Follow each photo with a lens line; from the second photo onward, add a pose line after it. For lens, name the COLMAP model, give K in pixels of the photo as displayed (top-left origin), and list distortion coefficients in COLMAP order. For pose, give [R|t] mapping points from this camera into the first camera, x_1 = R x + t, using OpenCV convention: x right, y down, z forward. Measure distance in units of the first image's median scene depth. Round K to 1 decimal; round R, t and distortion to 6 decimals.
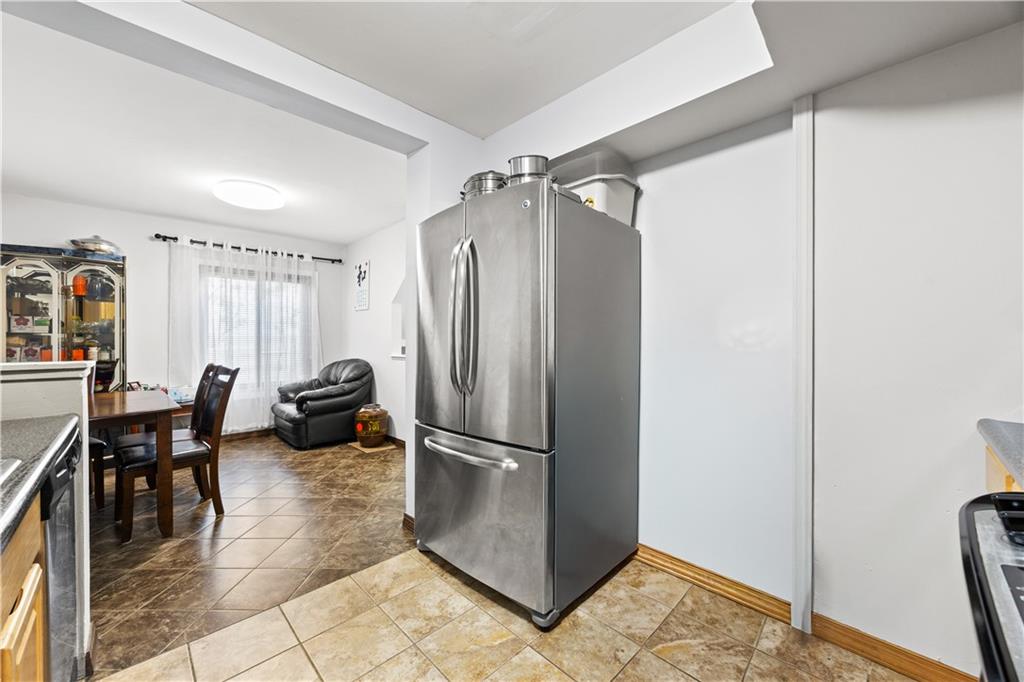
lens RADIAL K [[394.7, 0, 511.3], [0, 394.7, 342.6], [0, 0, 1]] dist [-0.005766, 0.000396]
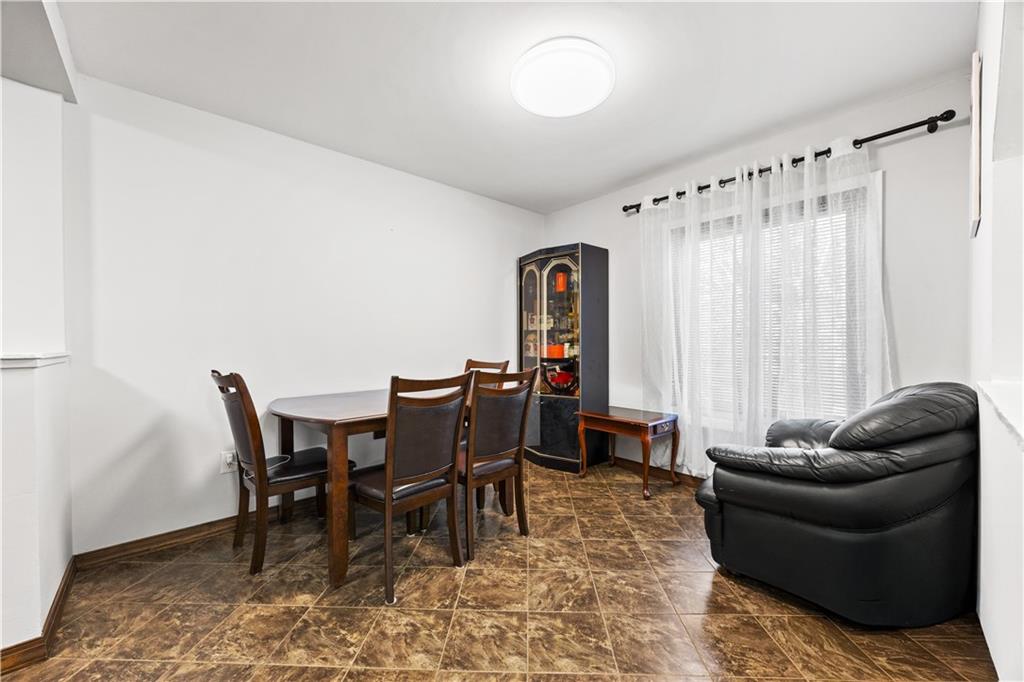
lens RADIAL K [[394.7, 0, 512.2], [0, 394.7, 342.7], [0, 0, 1]] dist [-0.005766, 0.000396]
pose [[-0.028645, 0.001834, -0.999588, -0.062436], [0.000657, 0.999998, 0.001816, 0.006795], [0.999589, -0.000604, -0.028646, 0.739626]]
